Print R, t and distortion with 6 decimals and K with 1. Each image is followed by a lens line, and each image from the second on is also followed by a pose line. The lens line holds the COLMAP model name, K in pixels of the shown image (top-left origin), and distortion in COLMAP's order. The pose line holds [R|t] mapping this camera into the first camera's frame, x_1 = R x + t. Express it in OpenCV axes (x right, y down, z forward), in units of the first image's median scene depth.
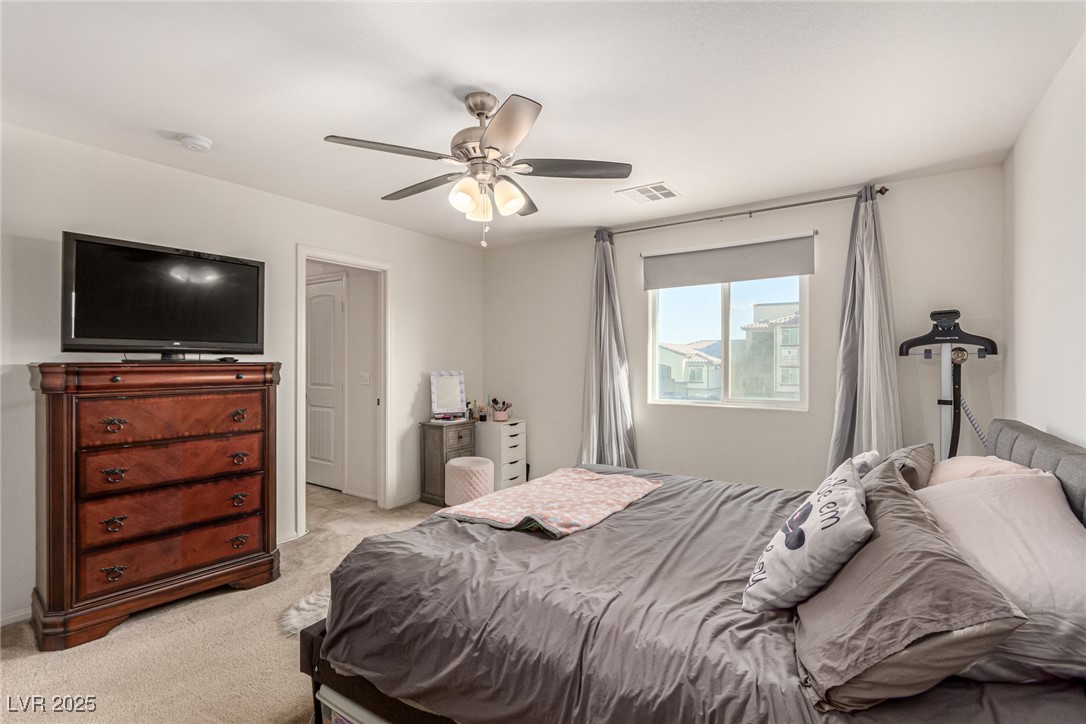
lens RADIAL K [[505.8, 0, 546.3], [0, 505.8, 360.4], [0, 0, 1]] dist [-0.001216, 0.000493]
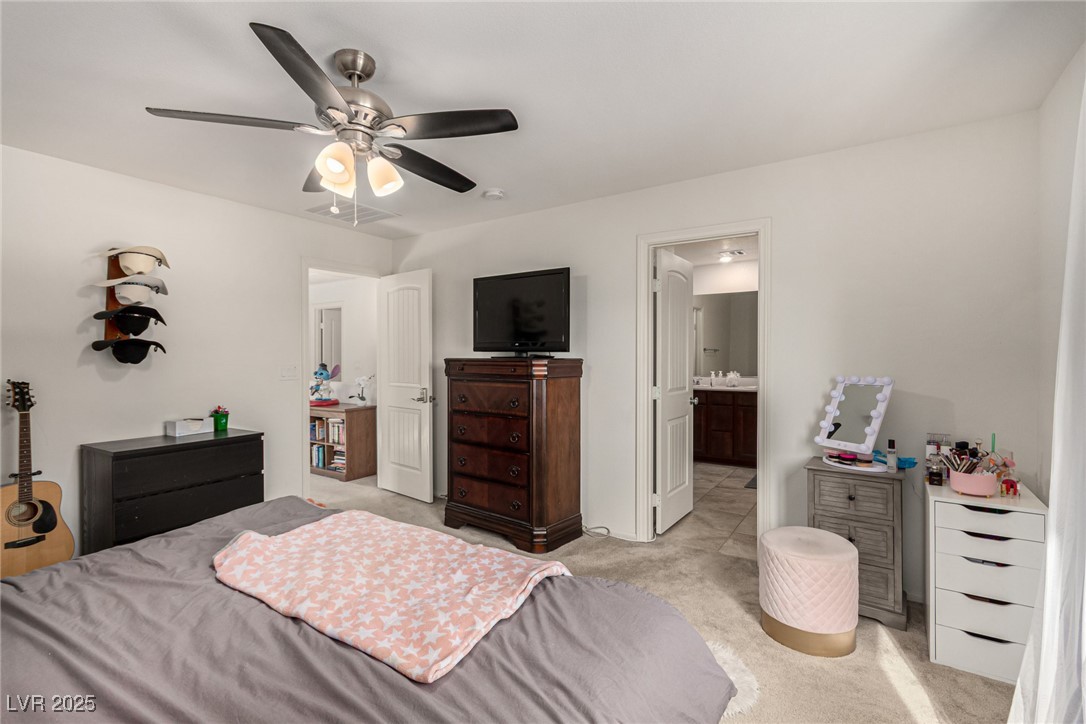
lens RADIAL K [[505.8, 0, 544.5], [0, 505.8, 360.0], [0, 0, 1]] dist [-0.001216, 0.000493]
pose [[-0.003696, 0.009591, -0.999947, 0.612161], [0.000663, 0.999954, 0.009588, -0.004245], [0.999993, -0.000628, -0.003703, 1.088539]]
